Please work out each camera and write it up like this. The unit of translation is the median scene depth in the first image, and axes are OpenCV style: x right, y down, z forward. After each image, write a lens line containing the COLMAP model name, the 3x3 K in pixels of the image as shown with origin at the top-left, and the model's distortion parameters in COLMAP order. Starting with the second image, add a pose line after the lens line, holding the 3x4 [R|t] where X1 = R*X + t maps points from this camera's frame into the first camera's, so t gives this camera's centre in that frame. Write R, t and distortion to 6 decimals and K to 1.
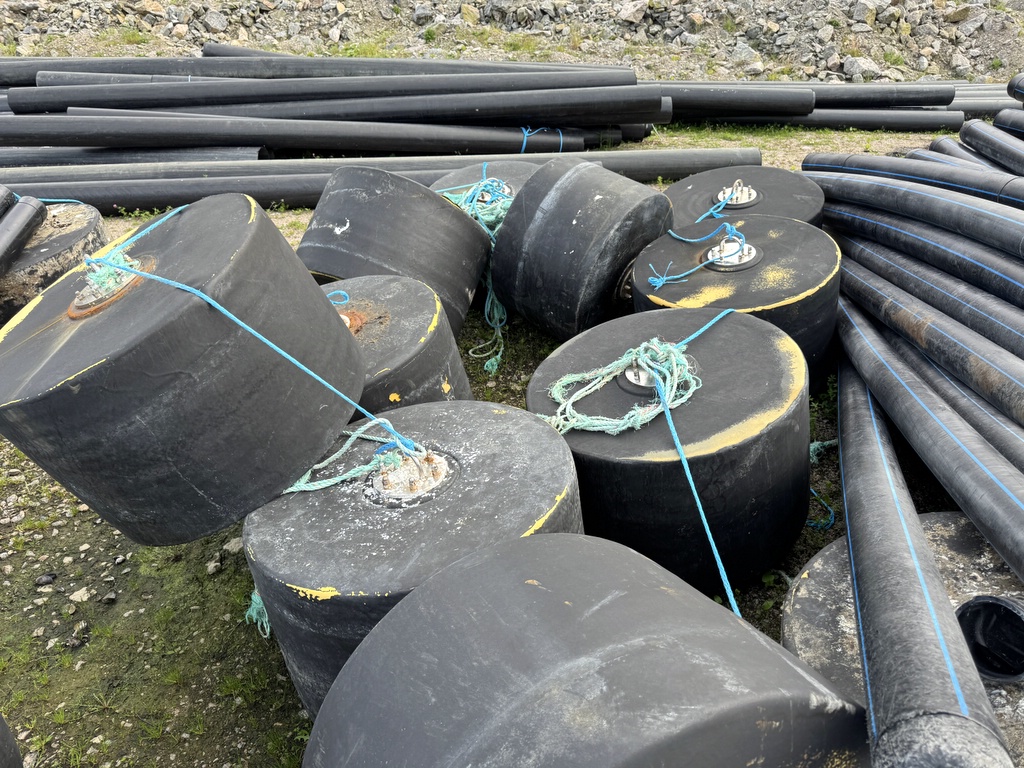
lens RADIAL K [[720.1, 0, 508.4], [0, 720.1, 390.0], [0, 0, 1]] dist [0.044277, -0.051125]
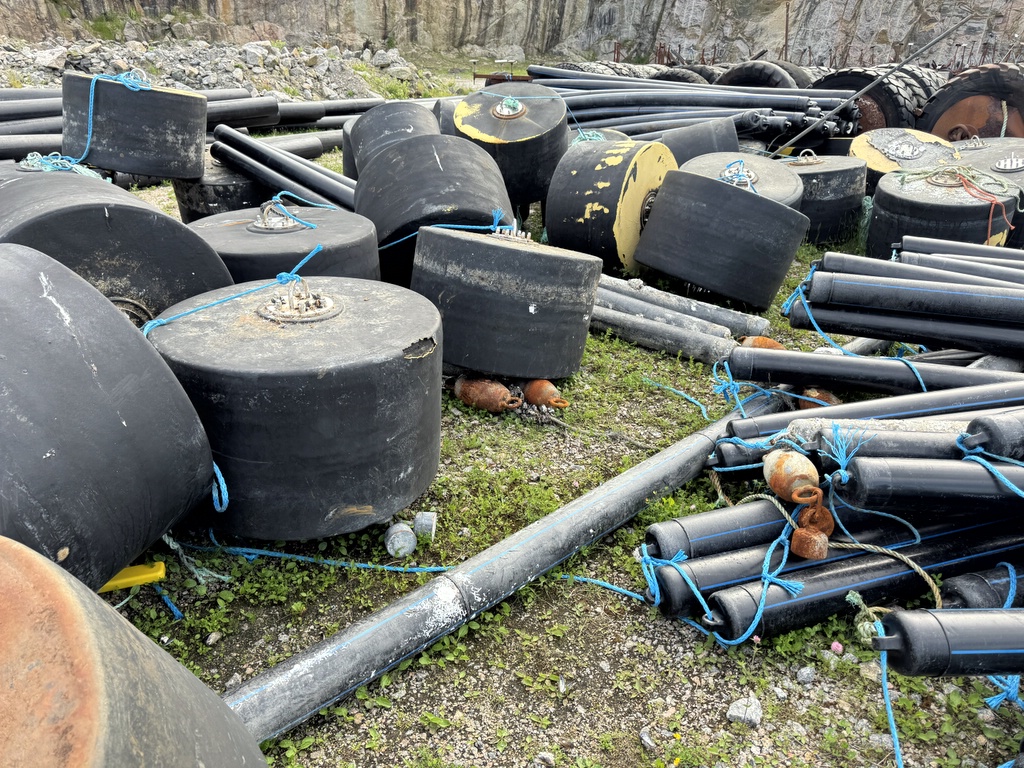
lens RADIAL K [[720.1, 0, 499.8], [0, 720.1, 387.6], [0, 0, 1]] dist [0.044277, -0.051125]
pose [[0.616320, -0.321001, 0.719102, -0.366103], [0.372762, 0.923288, 0.092666, 0.073127], [-0.693685, 0.210942, 0.688698, -0.089833]]
